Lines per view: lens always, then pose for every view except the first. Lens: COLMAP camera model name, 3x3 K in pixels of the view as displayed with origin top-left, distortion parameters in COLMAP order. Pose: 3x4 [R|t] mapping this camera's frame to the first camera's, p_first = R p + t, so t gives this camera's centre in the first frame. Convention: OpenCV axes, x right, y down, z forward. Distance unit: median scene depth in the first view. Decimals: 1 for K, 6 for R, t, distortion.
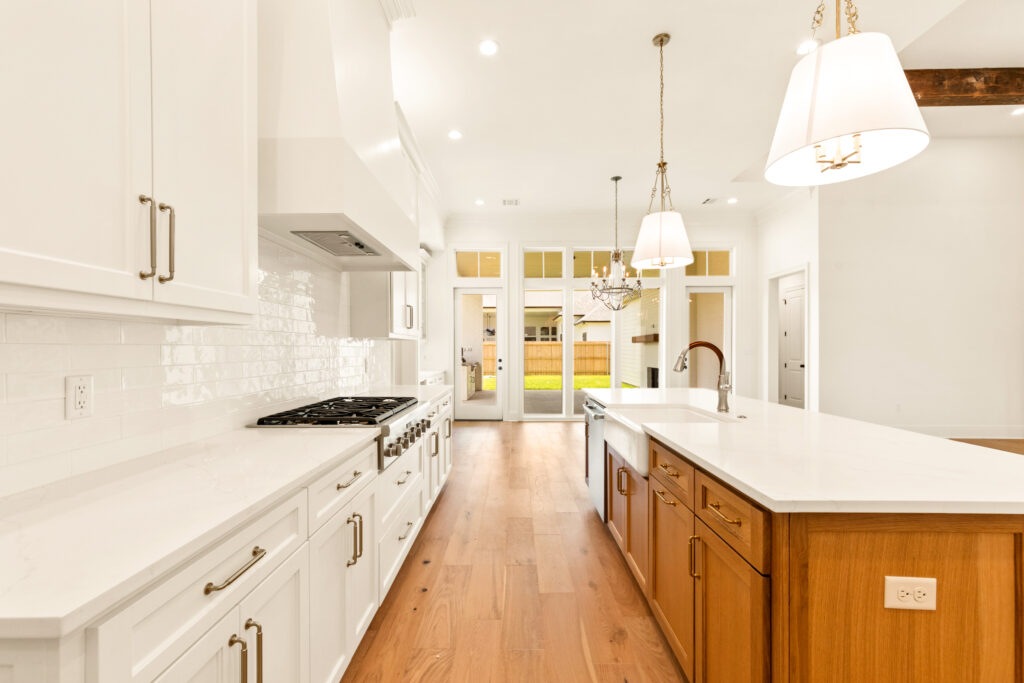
lens RADIAL K [[424.2, 0, 510.1], [0, 424.2, 349.9], [0, 0, 1]] dist [-0.001476, 0.000344]
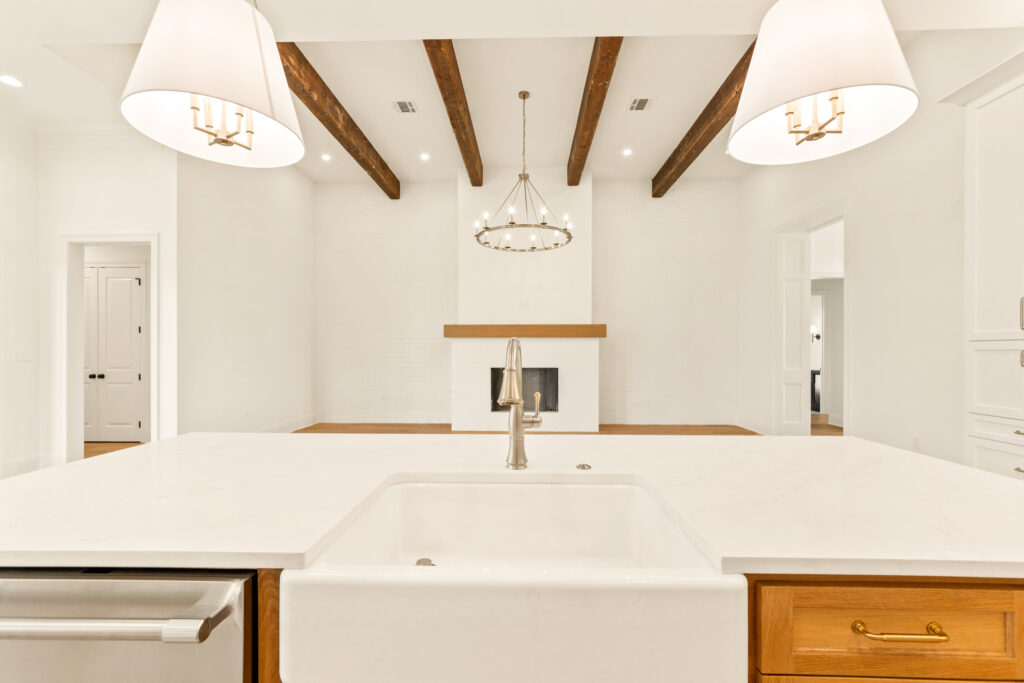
lens RADIAL K [[424.1, 0, 512.9], [0, 424.1, 352.5], [0, 0, 1]] dist [-0.000321, -0.000029]
pose [[0.015405, -0.001286, 0.999881, -0.021875], [0.000566, 0.999999, 0.001277, -0.001496], [-0.999881, 0.000547, 0.015406, 0.523150]]
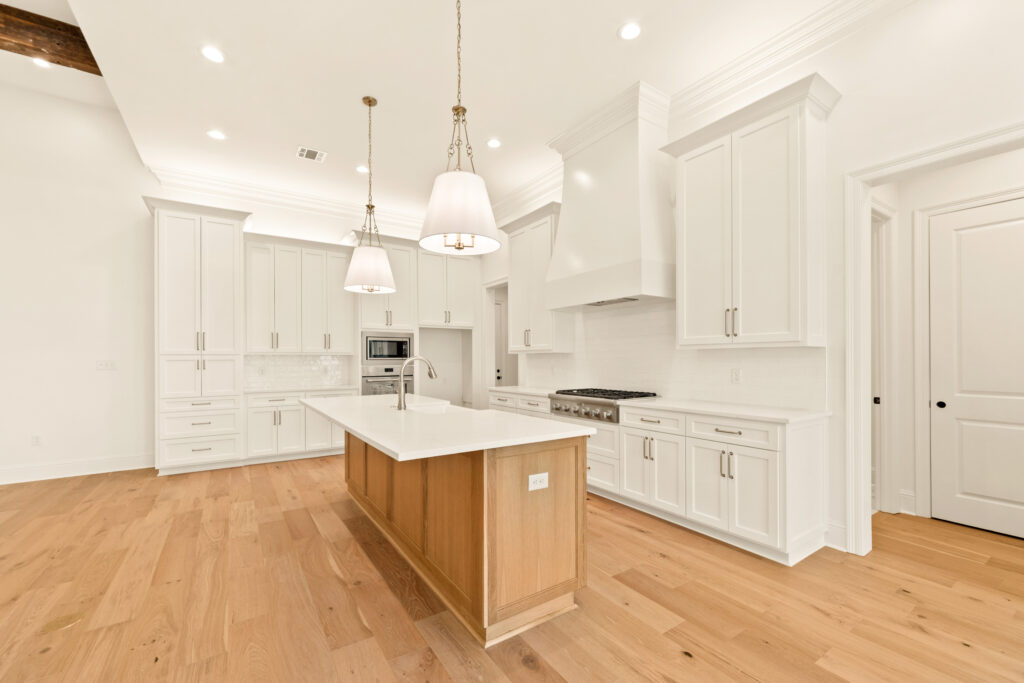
lens RADIAL K [[421.2, 0, 512.5], [0, 421.2, 356.2], [0, 0, 1]] dist [-0.000690, 0.001083]
pose [[-0.824586, 0.003060, -0.565728, 0.501639], [0.005404, 0.999982, -0.002469, -0.007598], [0.565710, -0.005093, -0.824588, 1.191344]]
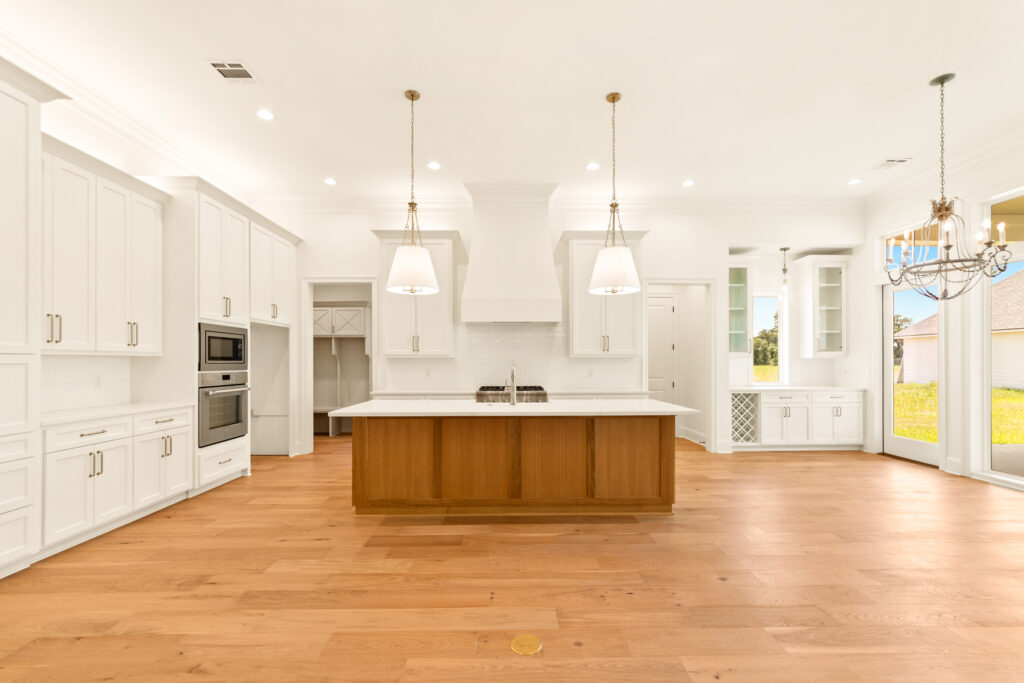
lens RADIAL K [[424.0, 0, 512.0], [0, 424.0, 360.9], [0, 0, 1]] dist [-0.004045, 0.003907]
pose [[0.028956, -0.000107, -0.999581, 1.082469], [-0.000947, 1.000000, -0.000134, -0.008682], [0.999580, 0.000950, 0.028956, 0.497443]]
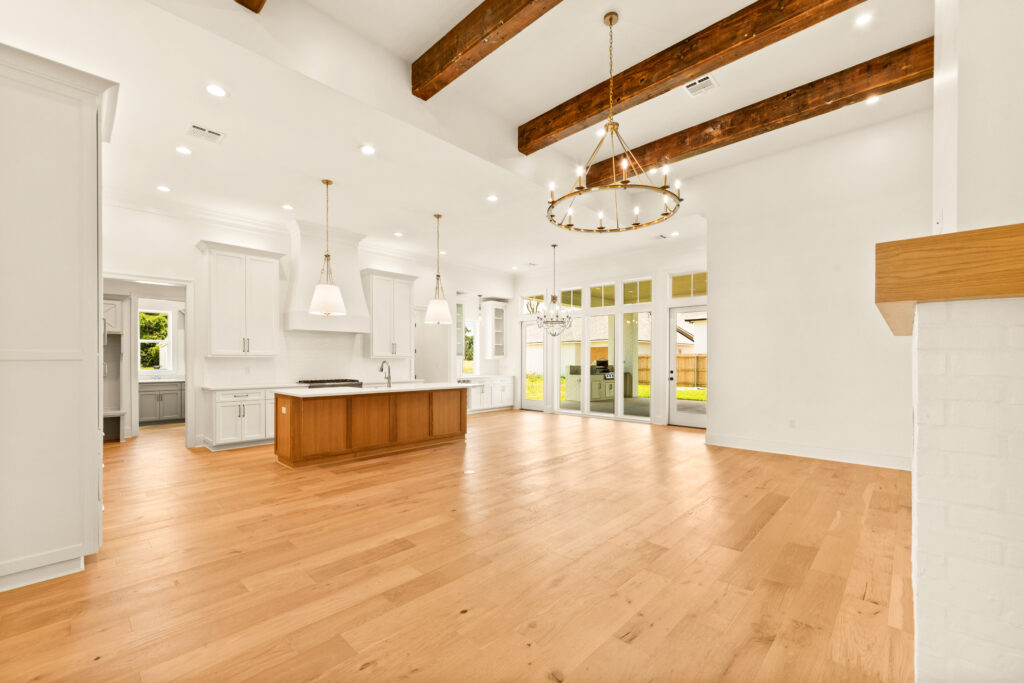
lens RADIAL K [[420.9, 0, 513.1], [0, 420.9, 361.3], [0, 0, 1]] dist [-0.000798, -0.000120]
pose [[0.734088, 0.002322, -0.679050, 1.477794], [-0.002100, 0.999997, 0.001149, -0.009558], [0.679051, 0.000583, 0.734091, -0.202179]]
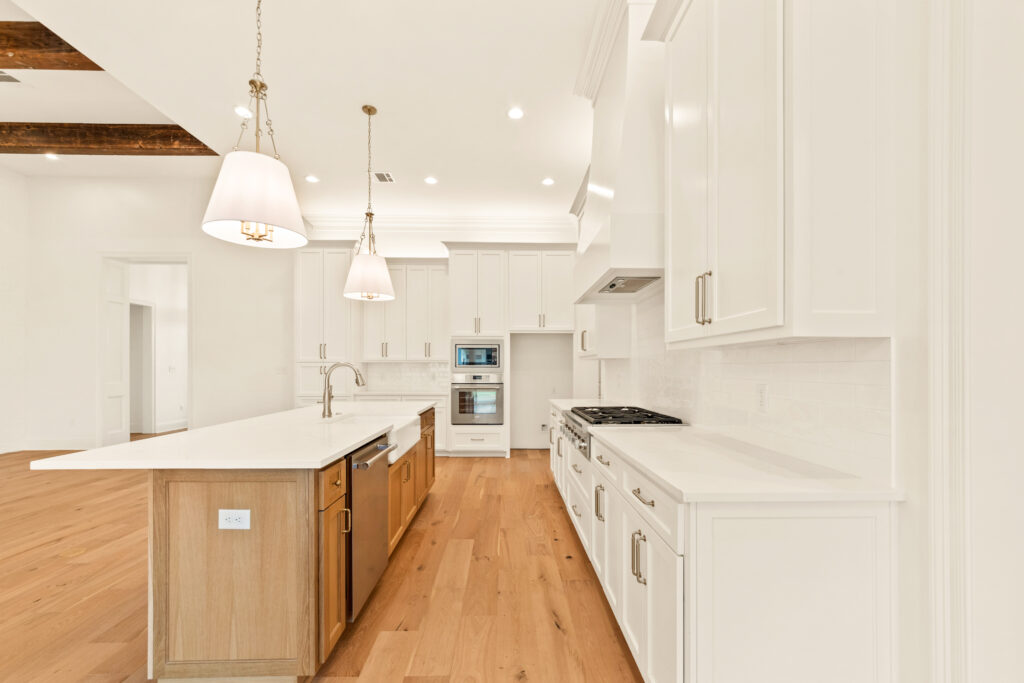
lens RADIAL K [[421.7, 0, 514.9], [0, 421.7, 365.1], [0, 0, 1]] dist [-0.000219, 0.000497]
pose [[-0.999423, 0.001592, -0.033921, -0.010264], [0.001754, 0.999987, -0.004774, -0.001561], [0.033913, -0.004831, -0.999413, 1.197139]]
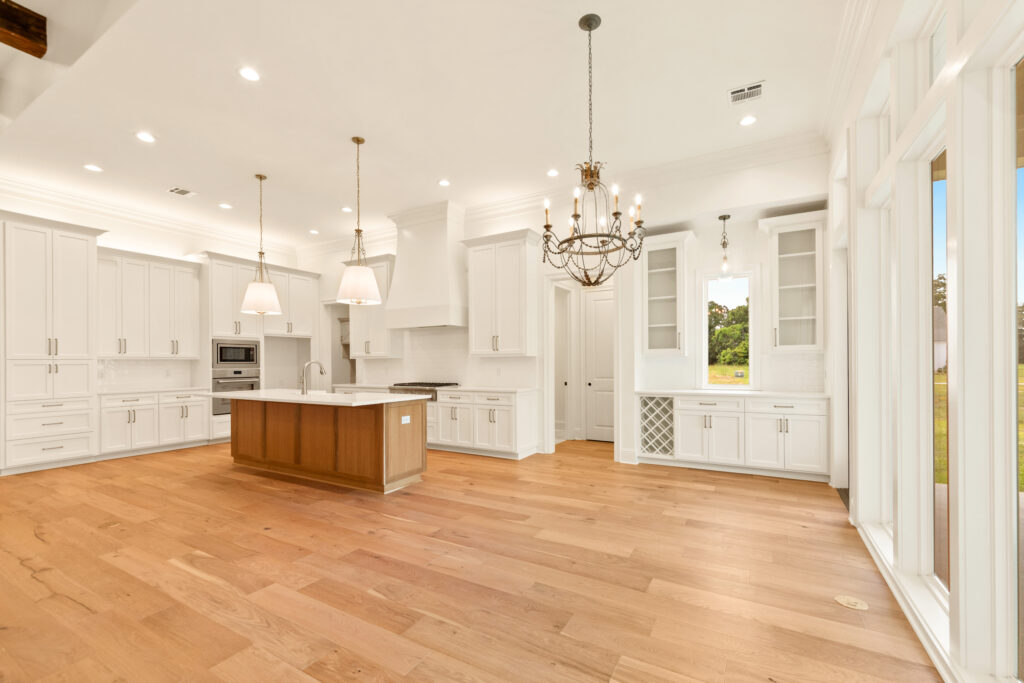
lens RADIAL K [[432.7, 0, 513.9], [0, 432.7, 361.7], [0, 0, 1]] dist [-0.002120, -0.000344]
pose [[-0.486076, 0.003990, -0.873907, 0.970322], [0.005901, 0.999982, 0.001284, -0.005651], [0.873897, -0.004533, -0.486091, 1.532699]]
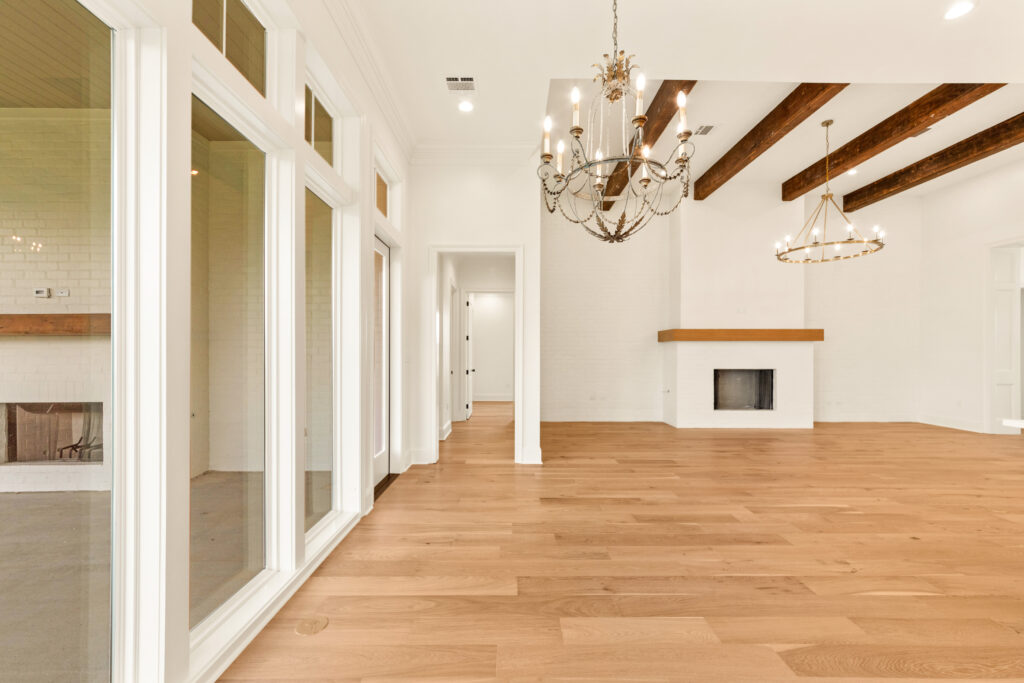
lens RADIAL K [[421.2, 0, 512.5], [0, 421.2, 356.2], [0, 0, 1]] dist [-0.000690, 0.001083]
pose [[-0.018048, -0.004873, 0.999825, -0.113560], [-0.000079, 0.999988, 0.004873, -0.003554], [-0.999837, 0.000009, -0.018048, 1.430164]]
